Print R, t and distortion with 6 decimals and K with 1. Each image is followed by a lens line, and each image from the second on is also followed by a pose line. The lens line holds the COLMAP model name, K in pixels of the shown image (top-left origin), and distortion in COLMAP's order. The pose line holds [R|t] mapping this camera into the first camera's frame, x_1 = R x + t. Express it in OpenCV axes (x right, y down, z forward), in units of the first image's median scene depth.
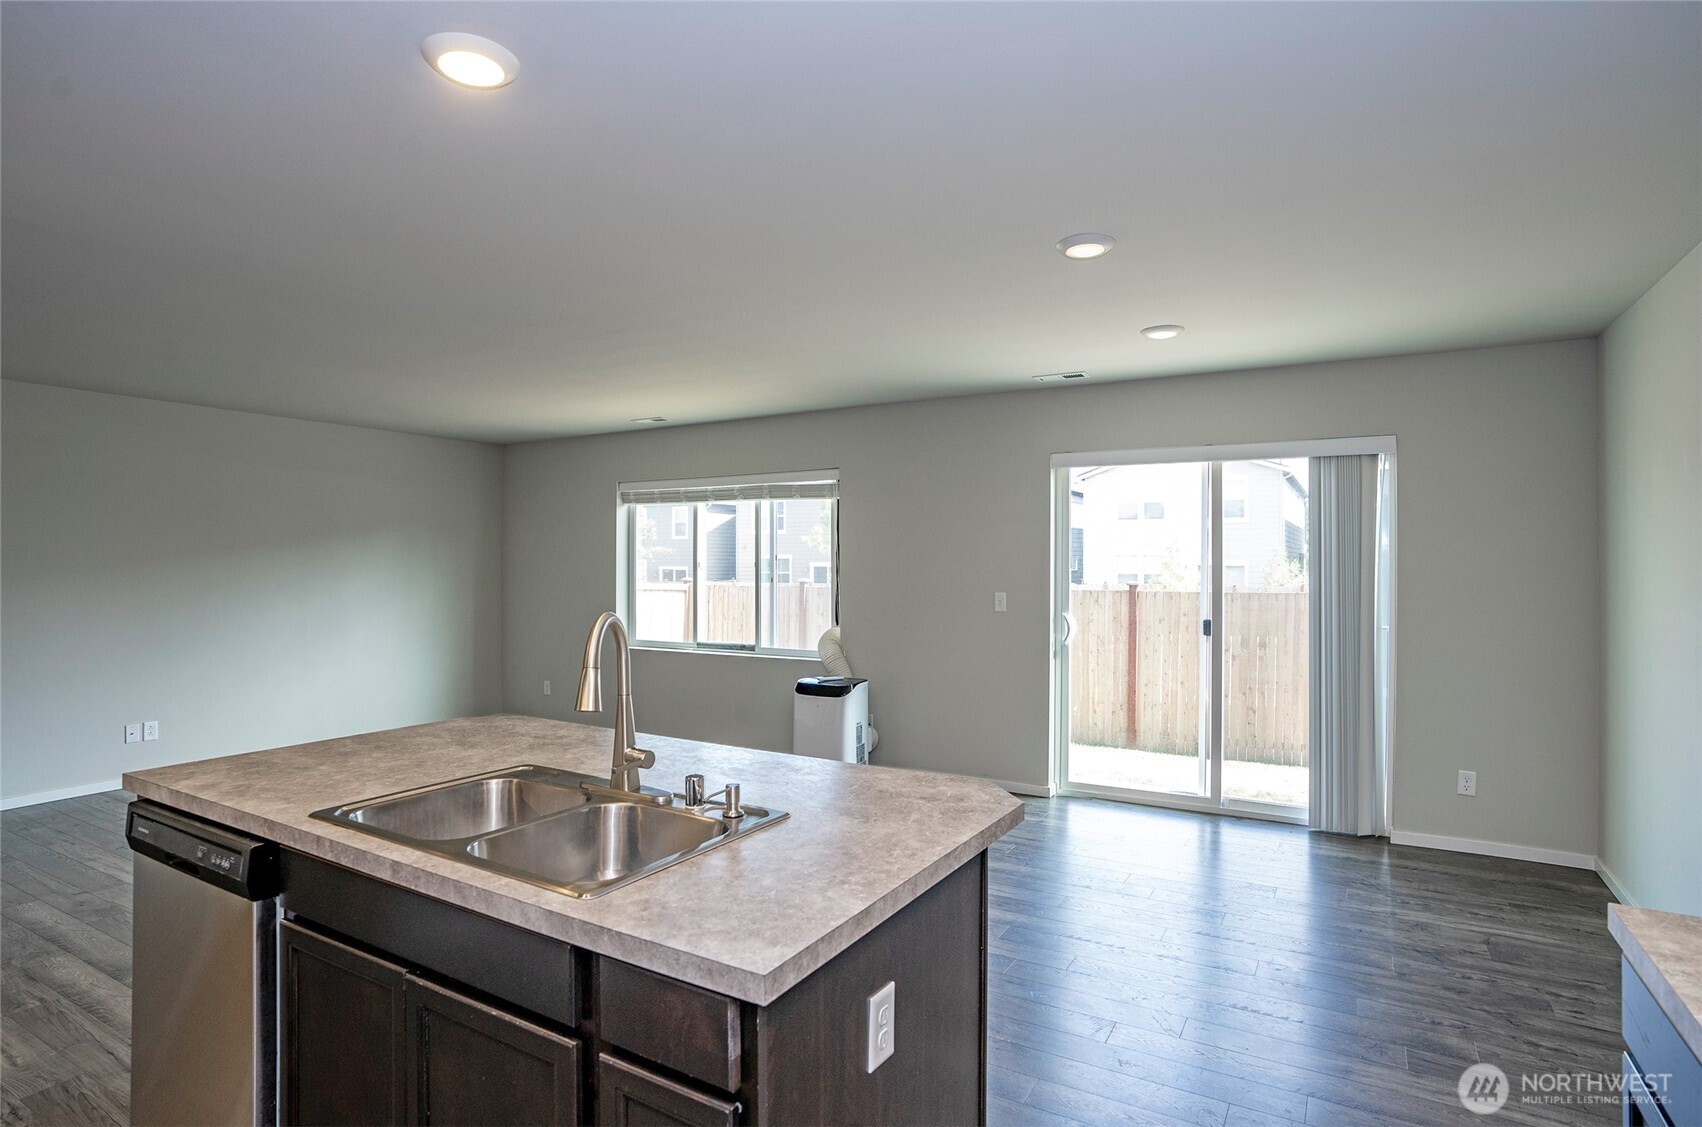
lens RADIAL K [[909.6, 0, 857.8], [0, 909.6, 552.9], [0, 0, 1]] dist [-0.037720, -0.000154]
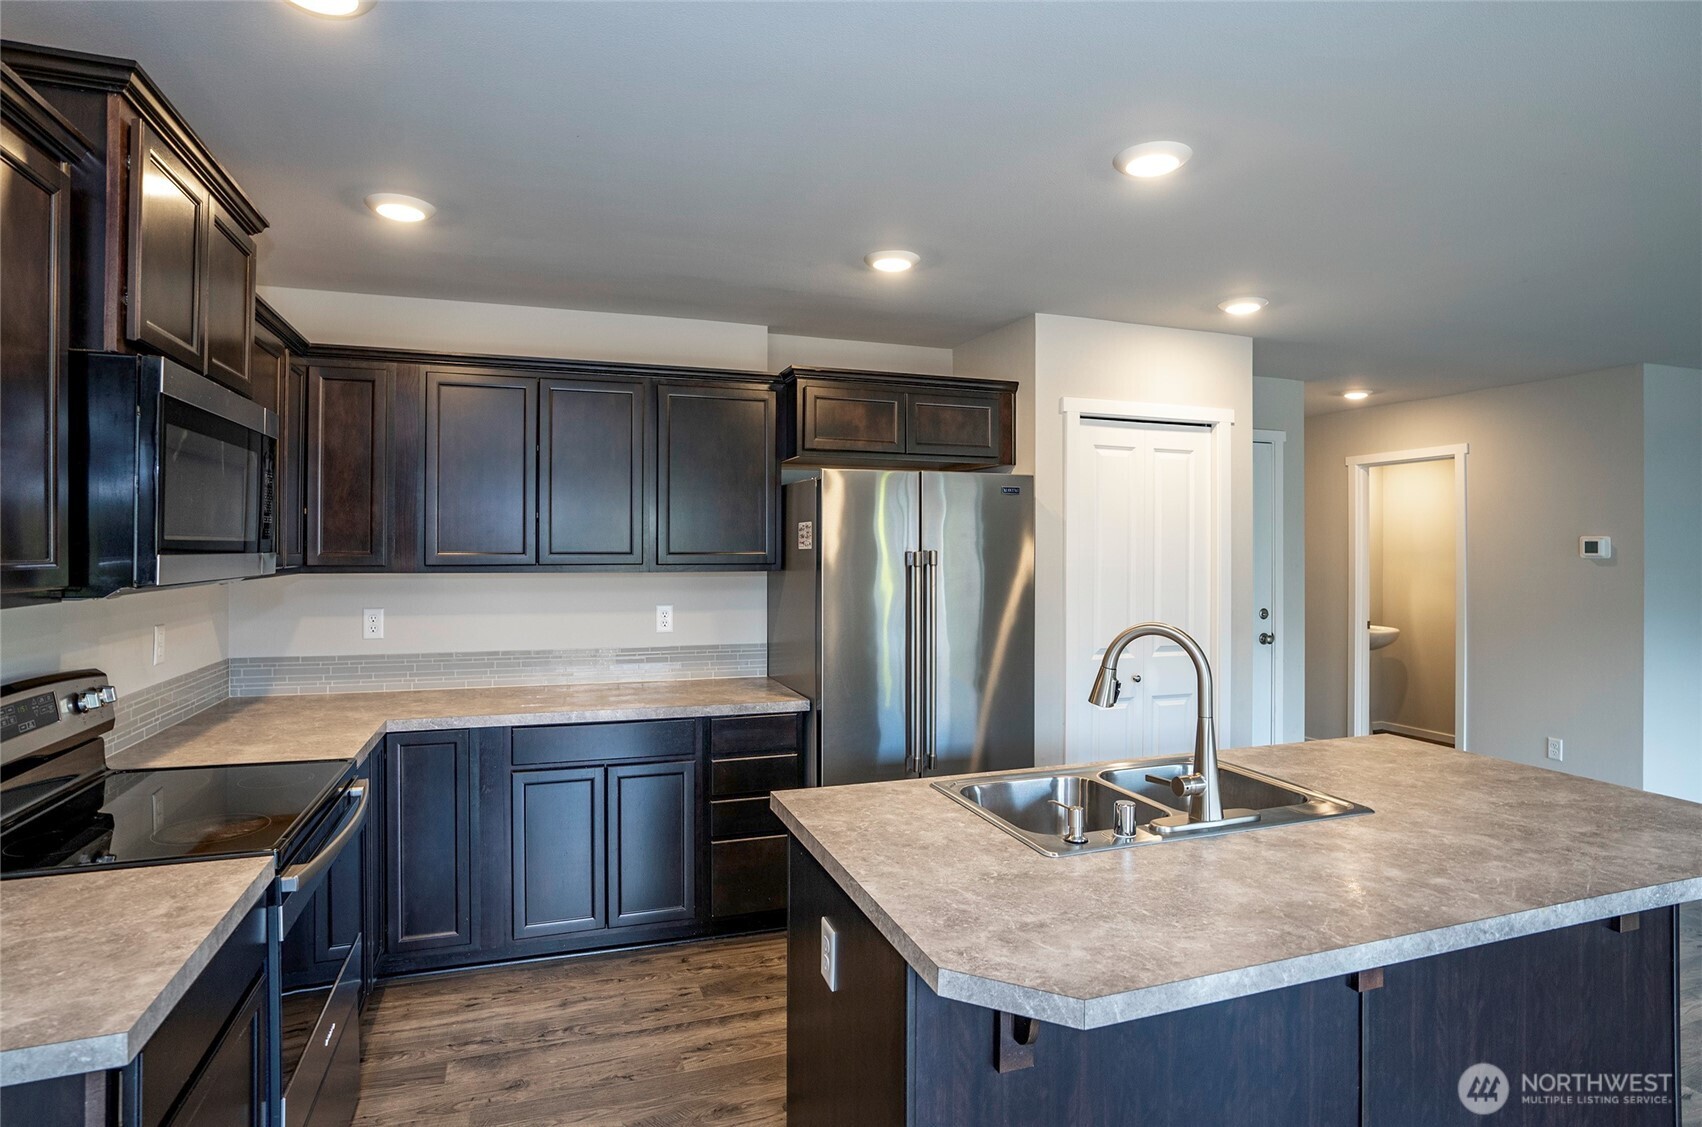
lens RADIAL K [[909.6, 0, 857.8], [0, 909.6, 552.9], [0, 0, 1]] dist [-0.037720, -0.000154]
pose [[-0.660904, -0.005419, -0.750451, 0.291738], [0.006125, 0.999902, -0.012615, -0.001444], [0.750445, -0.012933, -0.660806, 0.581196]]
